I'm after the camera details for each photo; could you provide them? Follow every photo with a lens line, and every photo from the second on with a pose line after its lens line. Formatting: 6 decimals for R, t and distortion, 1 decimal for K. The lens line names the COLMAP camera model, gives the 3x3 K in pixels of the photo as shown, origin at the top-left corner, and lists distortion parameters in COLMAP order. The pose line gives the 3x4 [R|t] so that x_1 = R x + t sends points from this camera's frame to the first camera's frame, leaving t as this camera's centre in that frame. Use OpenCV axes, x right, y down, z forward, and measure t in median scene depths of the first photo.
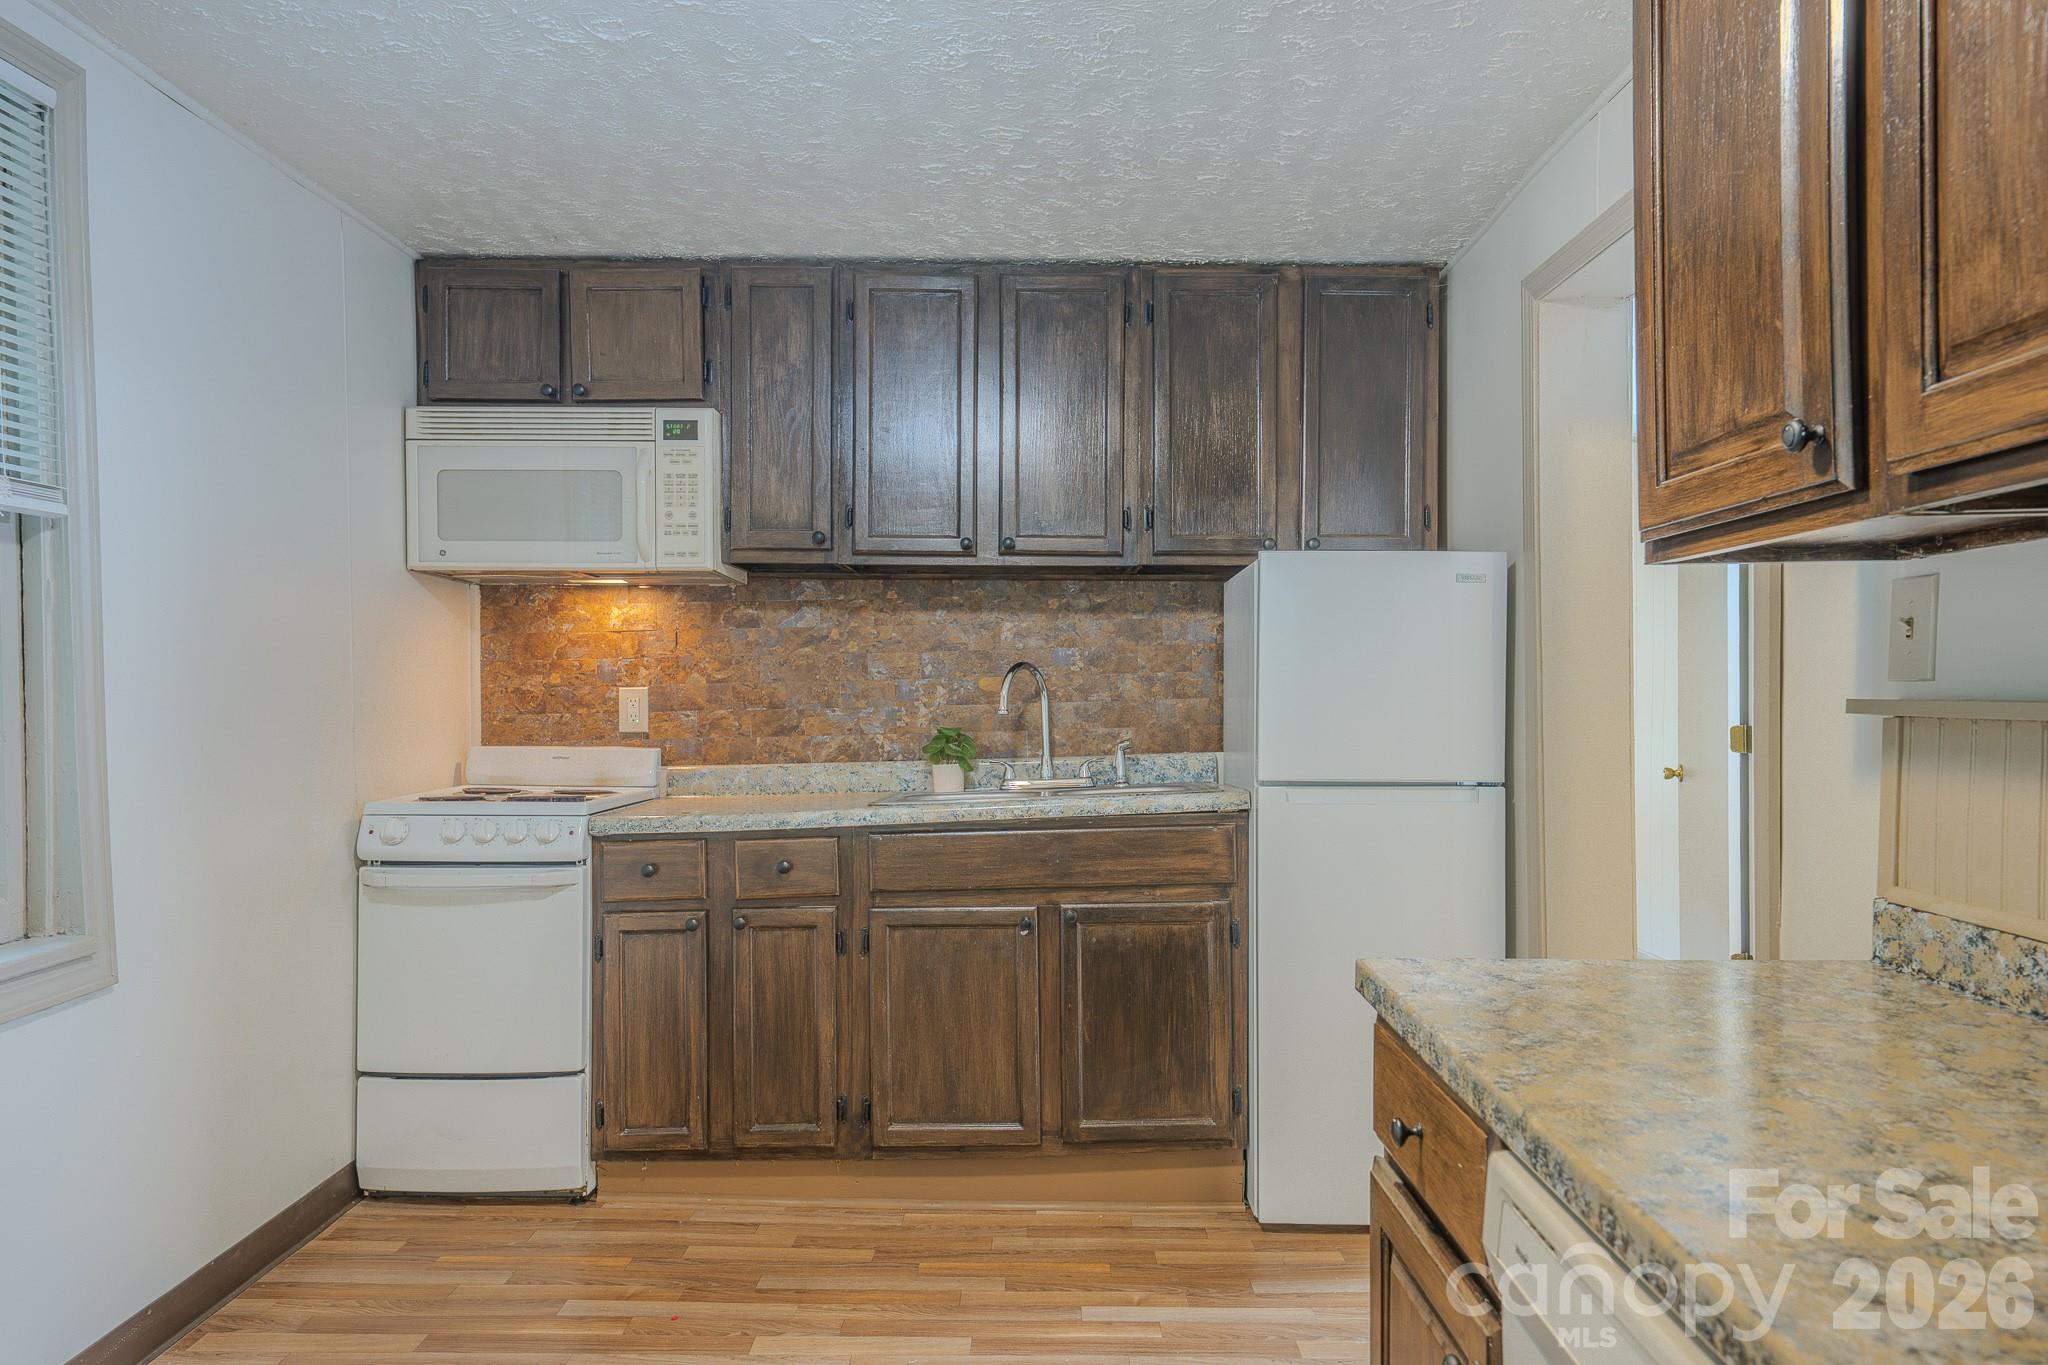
lens RADIAL K [[1317.7, 0, 1034.1], [0, 1317.7, 701.5], [0, 0, 1]] dist [0.016483, -0.003919]
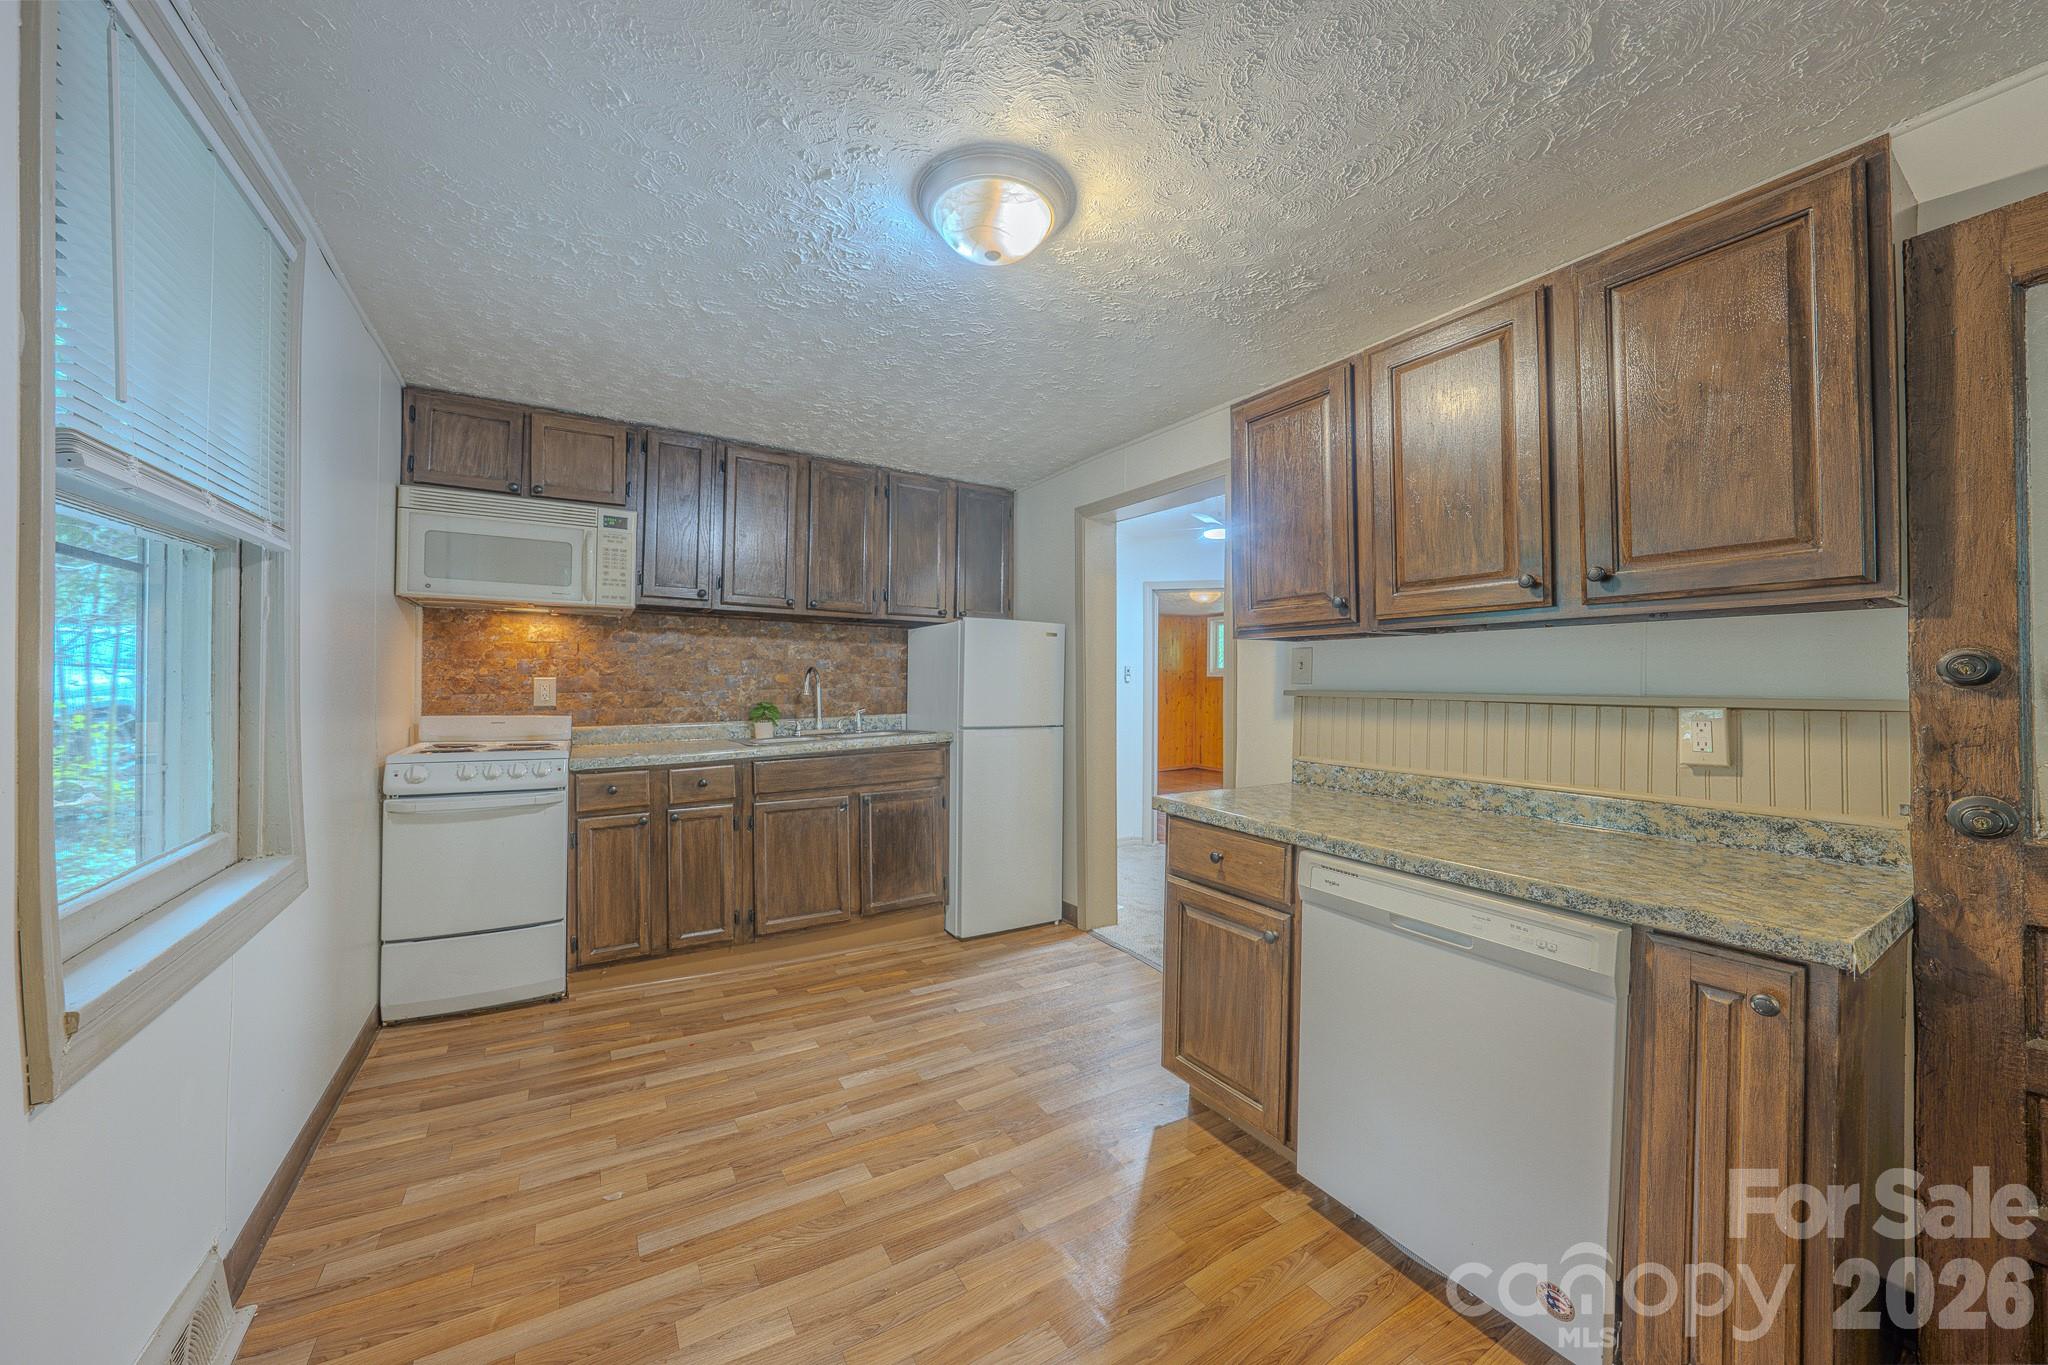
lens RADIAL K [[714.8, 0, 977.3], [0, 714.8, 677.5], [0, 0, 1]] dist [-0.029176, 0.002885]
pose [[0.863682, 0.012714, 0.503876, -0.326620], [-0.005626, 0.999863, -0.015585, -0.000610], [-0.504005, 0.010626, 0.863635, 0.008864]]
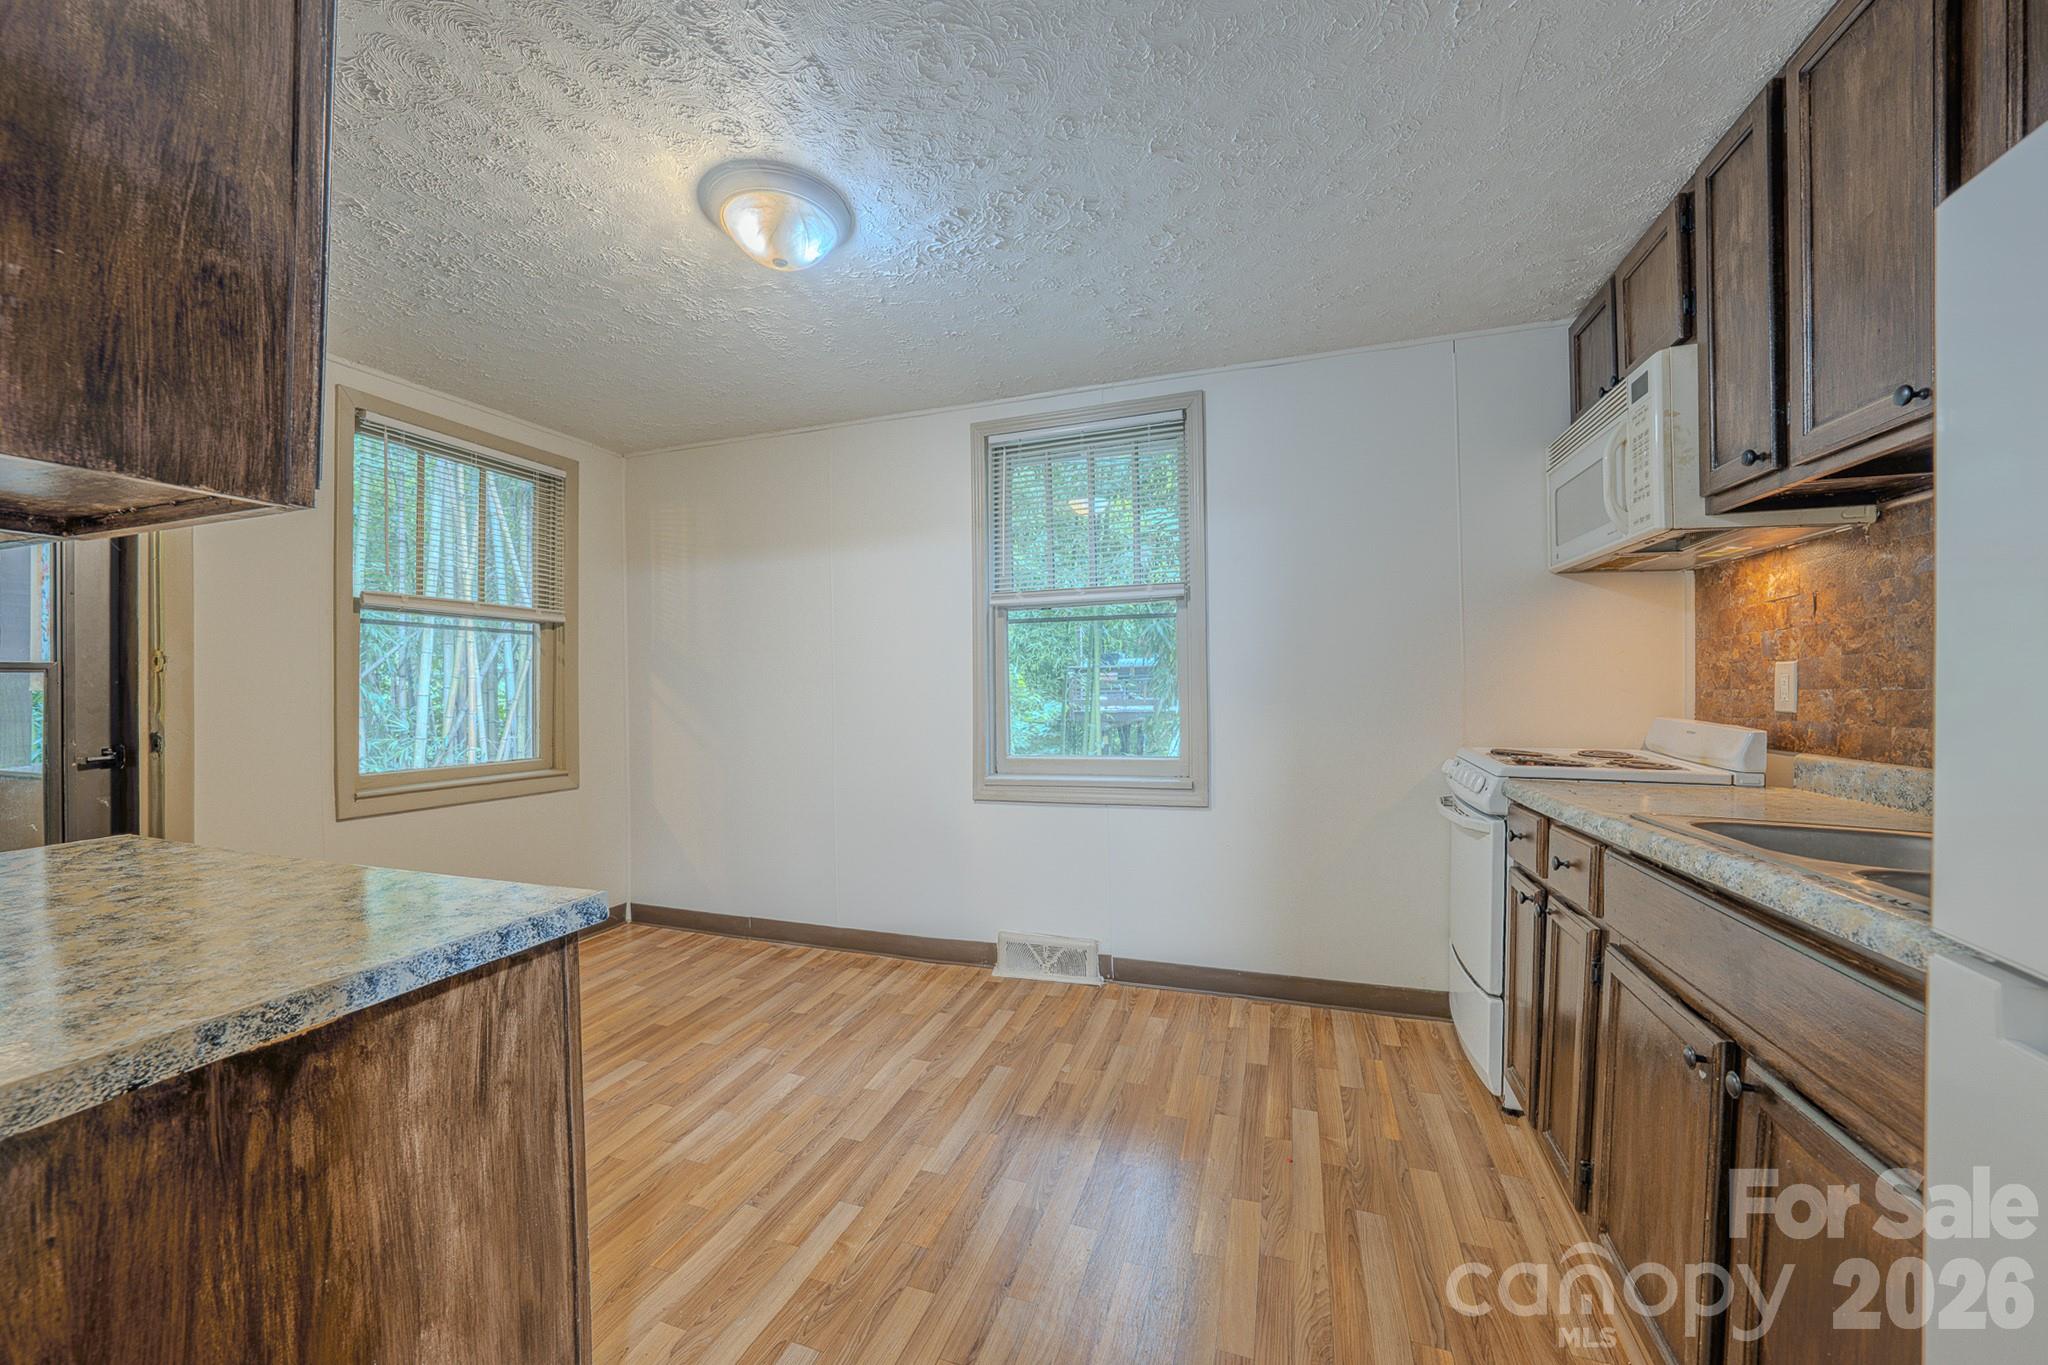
lens RADIAL K [[714.8, 0, 1008.9], [0, 714.8, 685.9], [0, 0, 1]] dist [-0.029176, 0.002885]
pose [[-0.334840, 0.013022, -0.942185, 0.351903], [-0.002851, 0.999886, 0.014833, 0.000084], [0.942271, 0.007653, -0.334765, 0.758254]]
